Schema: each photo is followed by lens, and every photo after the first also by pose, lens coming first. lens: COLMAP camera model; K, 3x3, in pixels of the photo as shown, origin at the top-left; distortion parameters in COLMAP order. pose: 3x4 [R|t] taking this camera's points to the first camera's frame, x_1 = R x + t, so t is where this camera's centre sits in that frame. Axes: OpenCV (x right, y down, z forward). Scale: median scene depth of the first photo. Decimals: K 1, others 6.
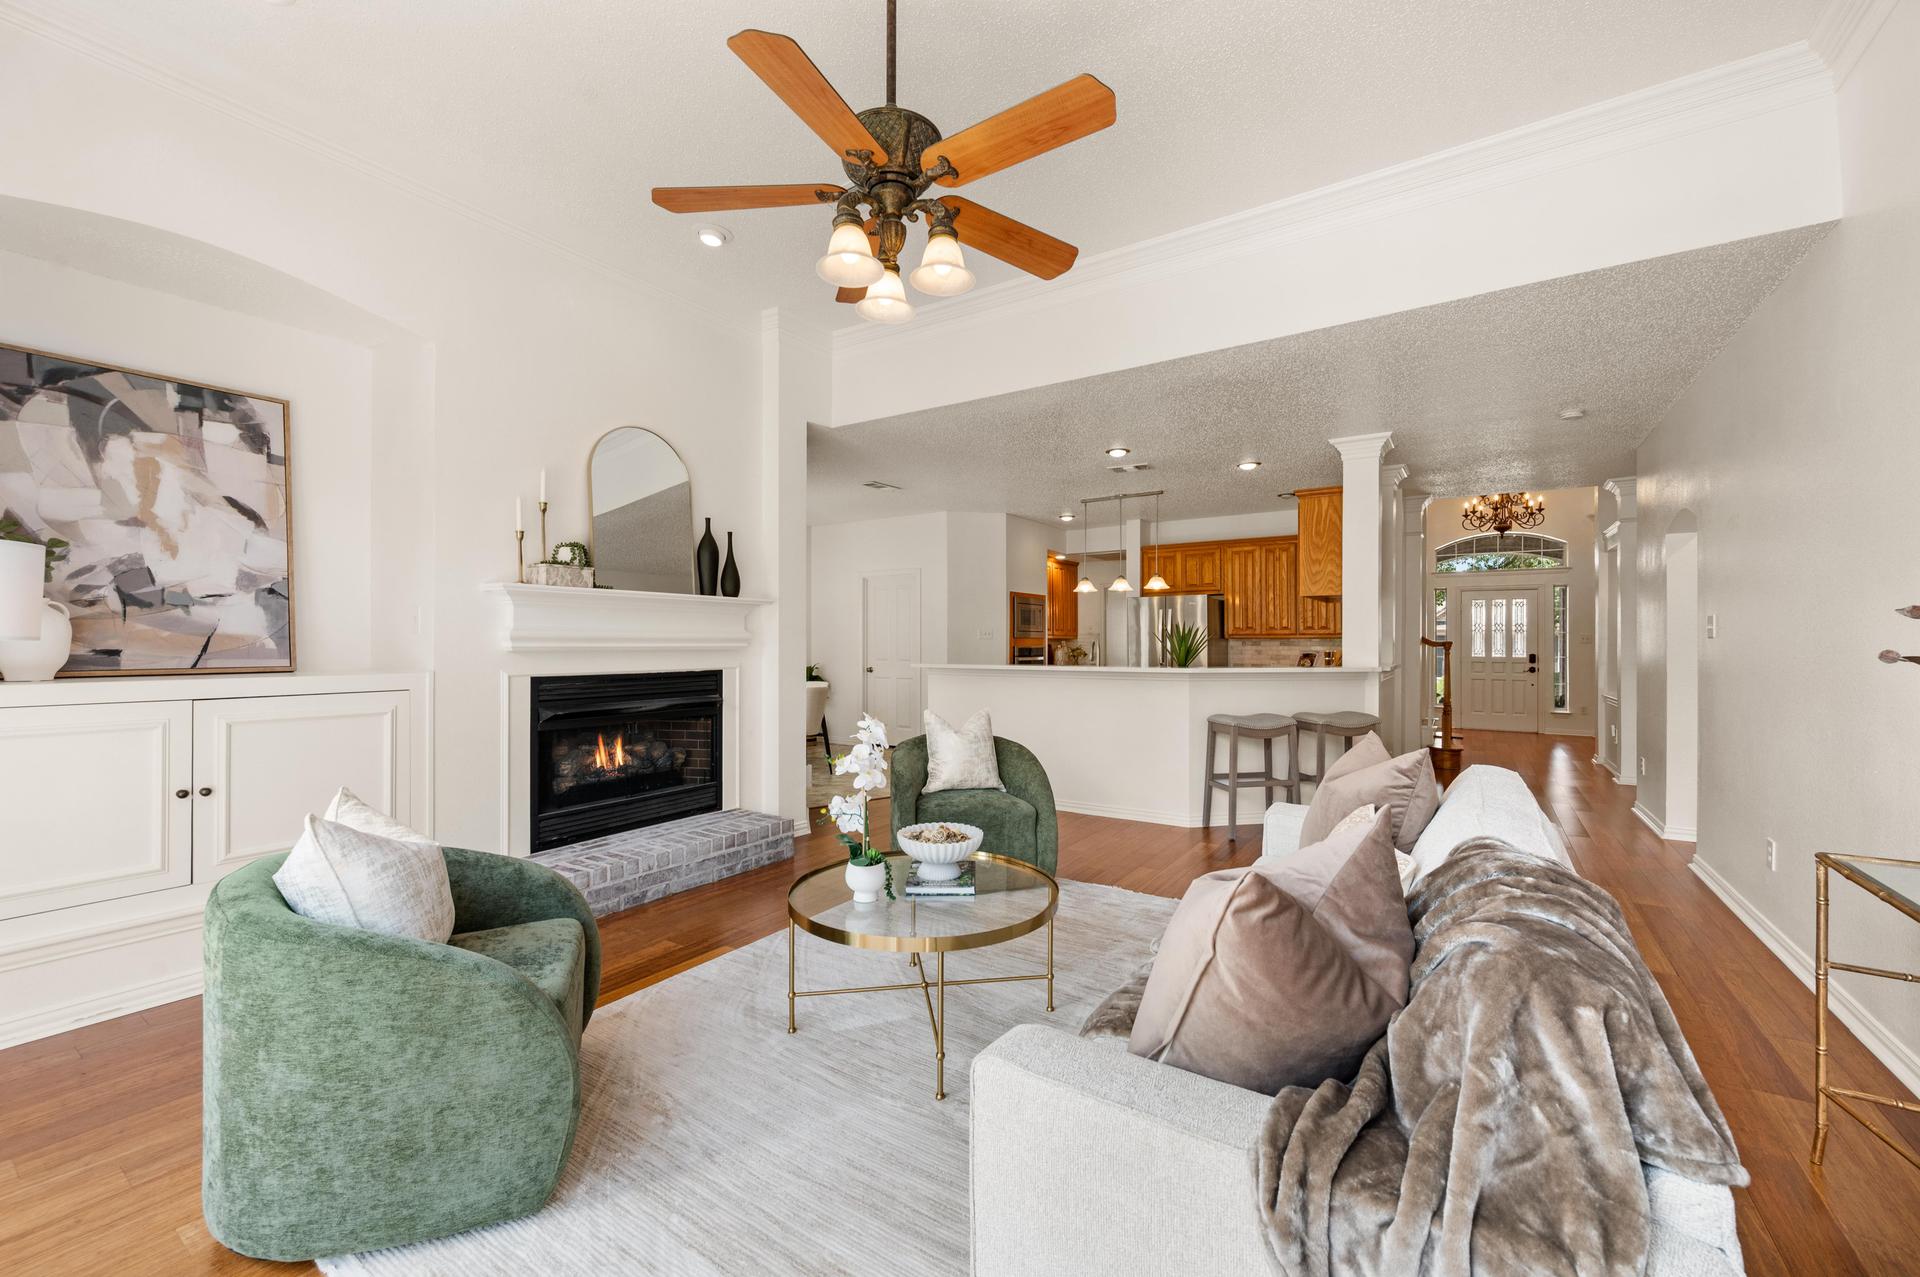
lens RADIAL K [[759.6, 0, 964.2], [0, 759.6, 642.2], [0, 0, 1]] dist [-0.006823, 0.001247]
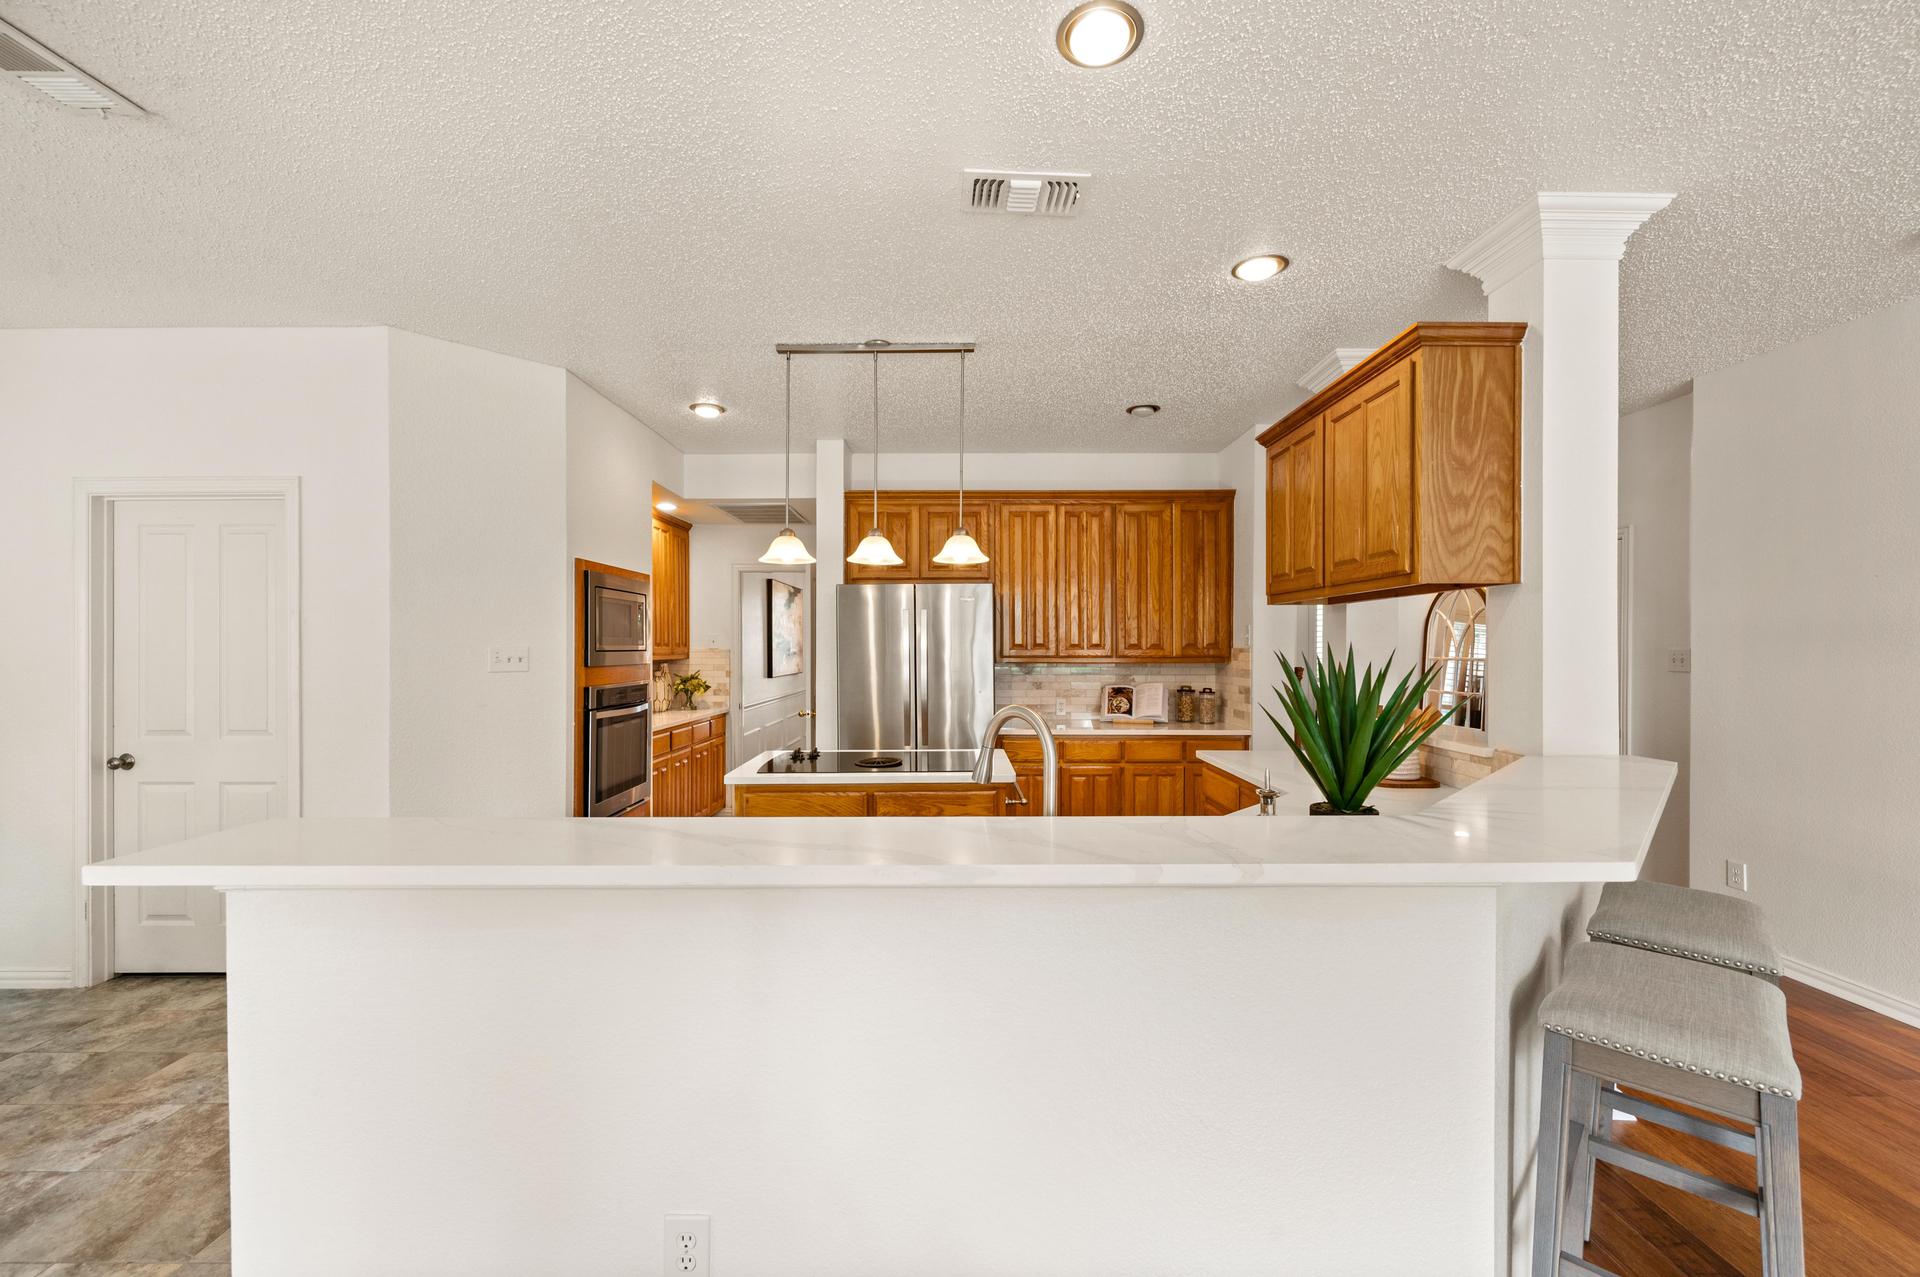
lens RADIAL K [[759.6, 0, 965.8], [0, 759.6, 646.8], [0, 0, 1]] dist [-0.006823, 0.001247]
pose [[0.829749, -0.001436, 0.558135, 0.007825], [0.000661, 0.999999, 0.001590, -0.029415], [-0.558136, -0.000950, 0.829749, 0.864485]]
